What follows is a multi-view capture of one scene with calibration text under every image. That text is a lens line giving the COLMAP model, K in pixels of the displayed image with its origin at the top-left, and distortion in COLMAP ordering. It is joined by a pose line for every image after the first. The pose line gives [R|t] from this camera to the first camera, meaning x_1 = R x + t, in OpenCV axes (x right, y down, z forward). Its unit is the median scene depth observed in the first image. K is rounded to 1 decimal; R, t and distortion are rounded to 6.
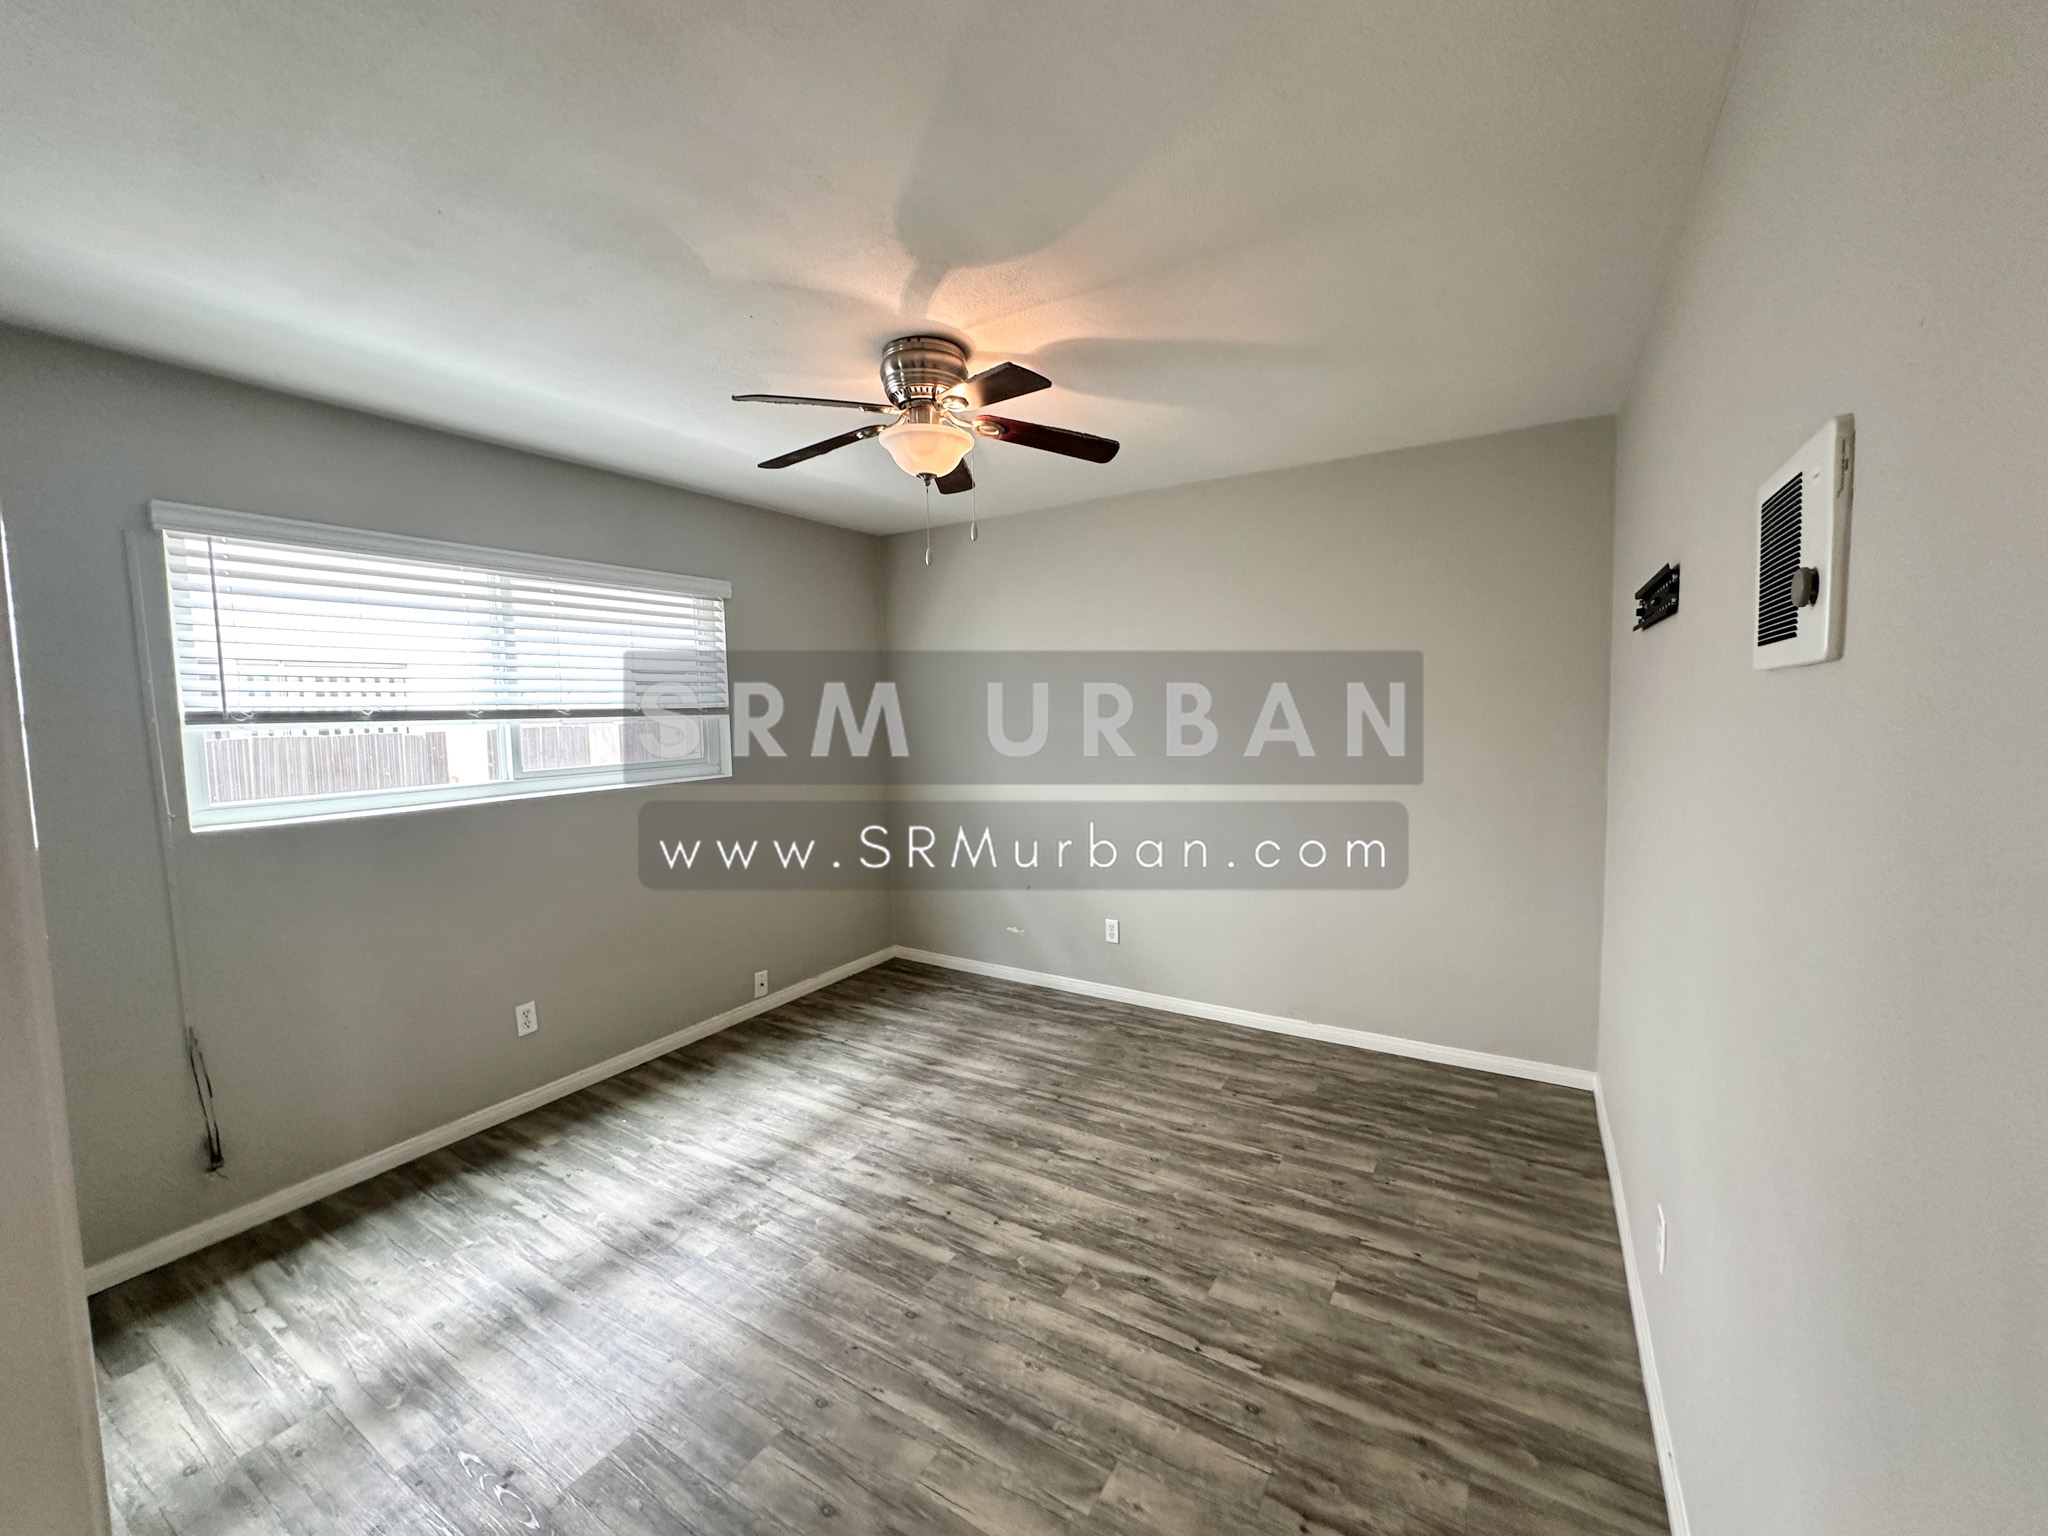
lens RADIAL K [[813.8, 0, 1023.9], [0, 813.8, 762.8], [0, 0, 1]] dist [-0.002186, 0.000412]
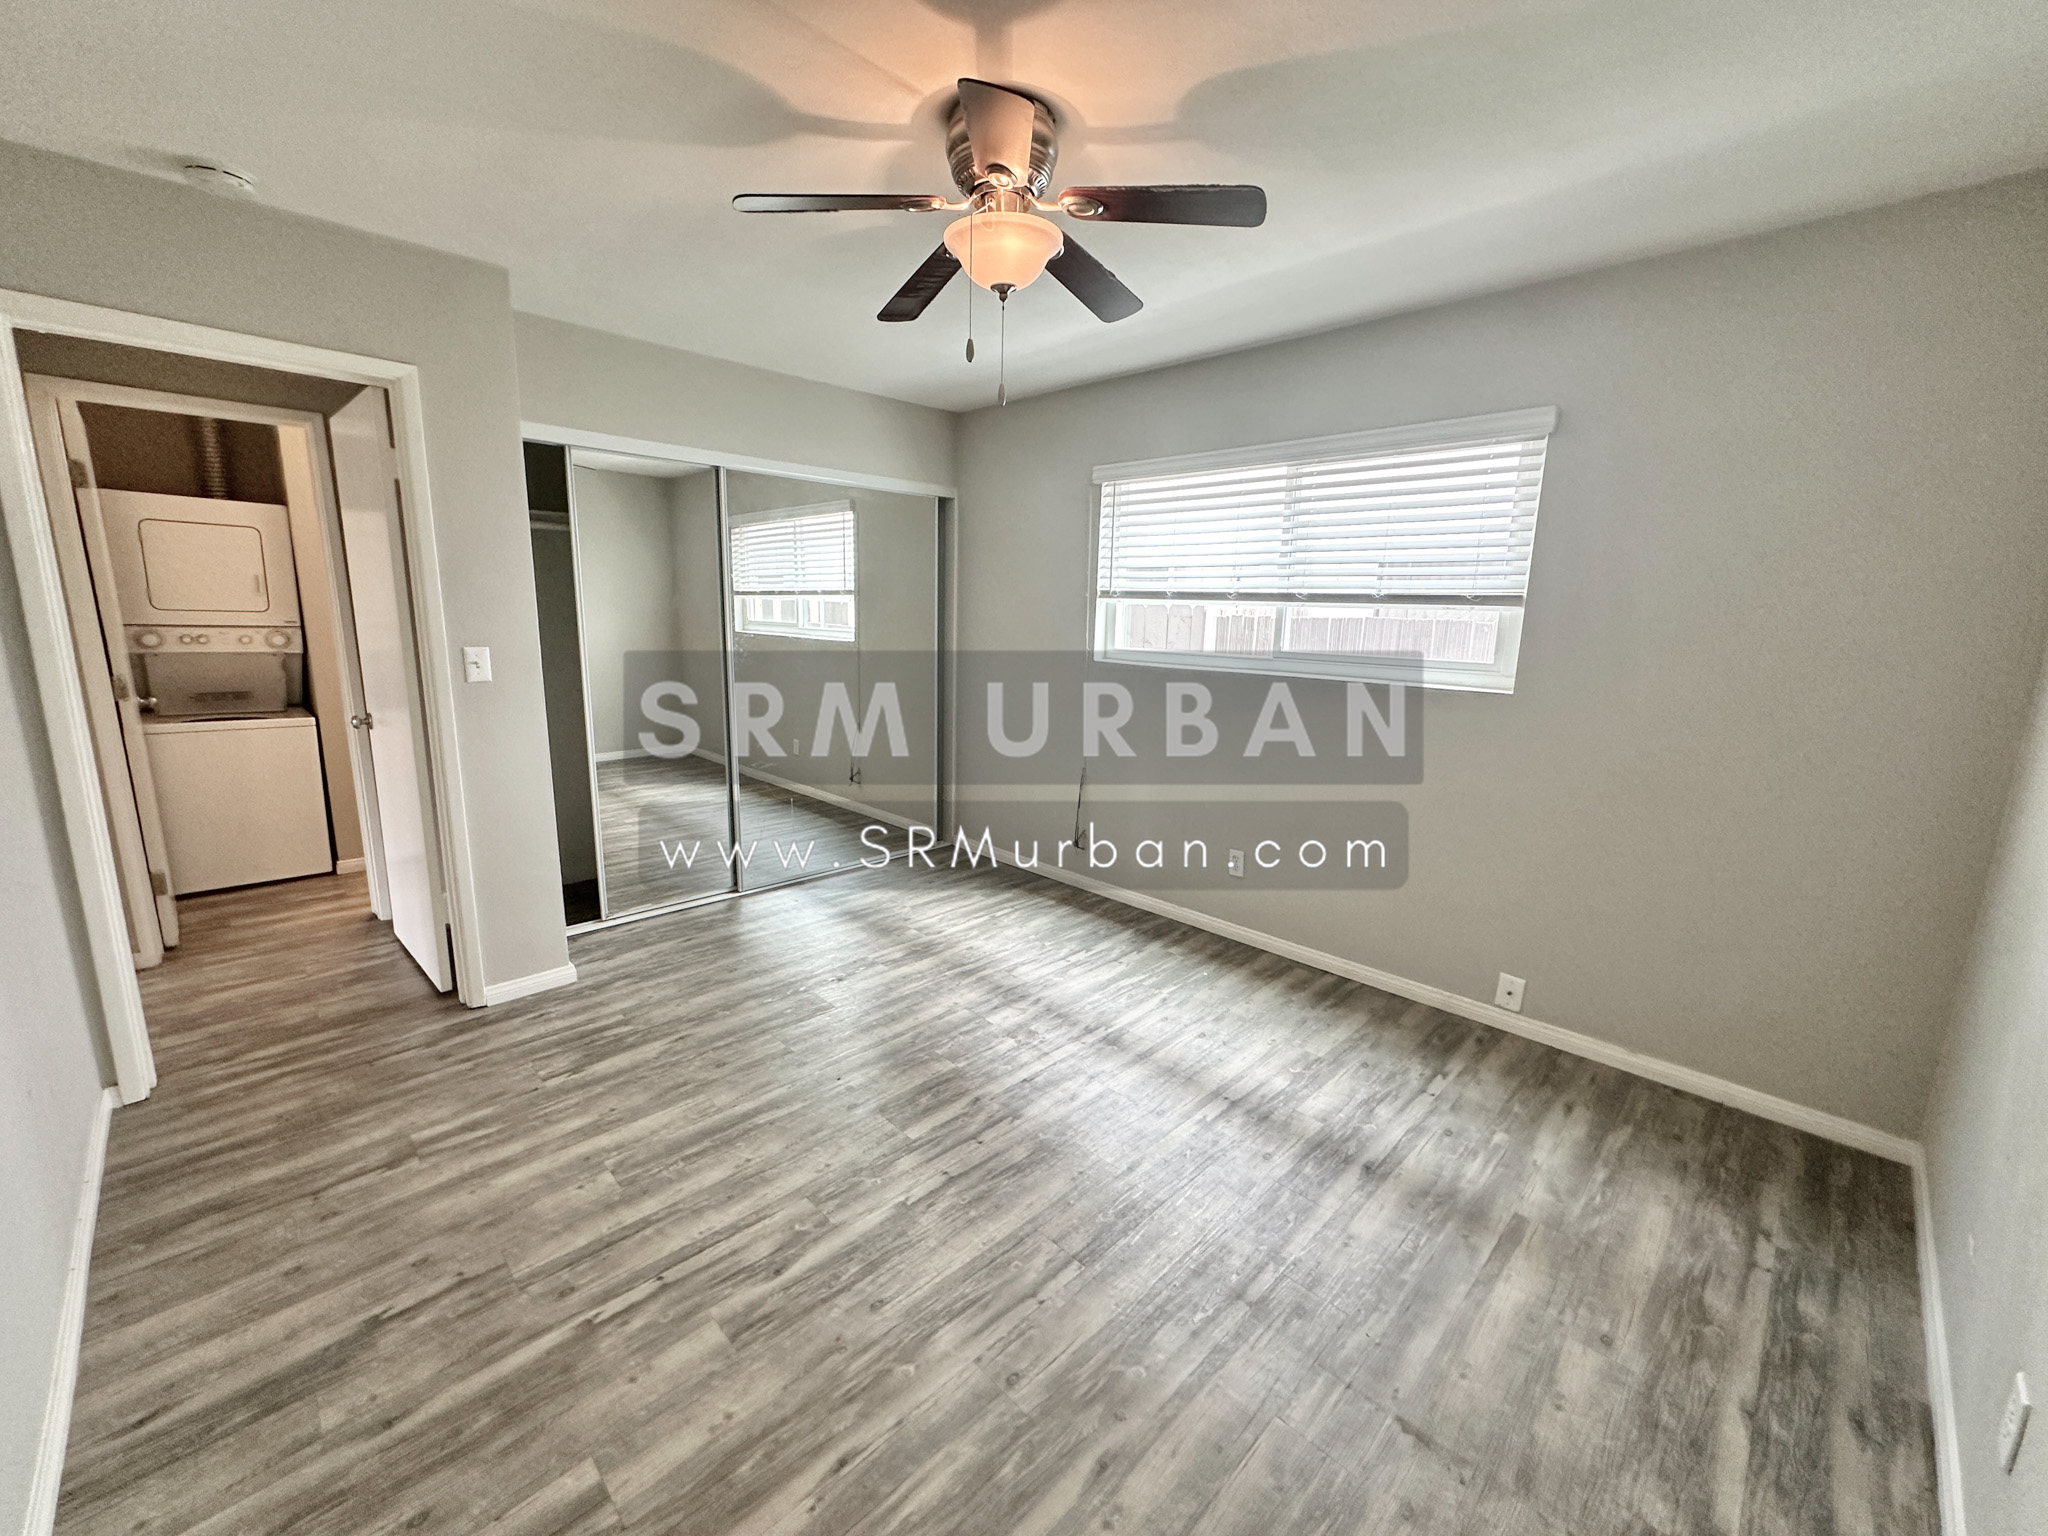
lens RADIAL K [[813.8, 0, 1023.9], [0, 813.8, 762.8], [0, 0, 1]] dist [-0.002186, 0.000412]
pose [[-0.230992, 0.201762, -0.951806, 0.703010], [-0.088056, 0.969913, 0.226970, -0.081346], [0.968963, 0.136241, -0.206275, 1.203109]]
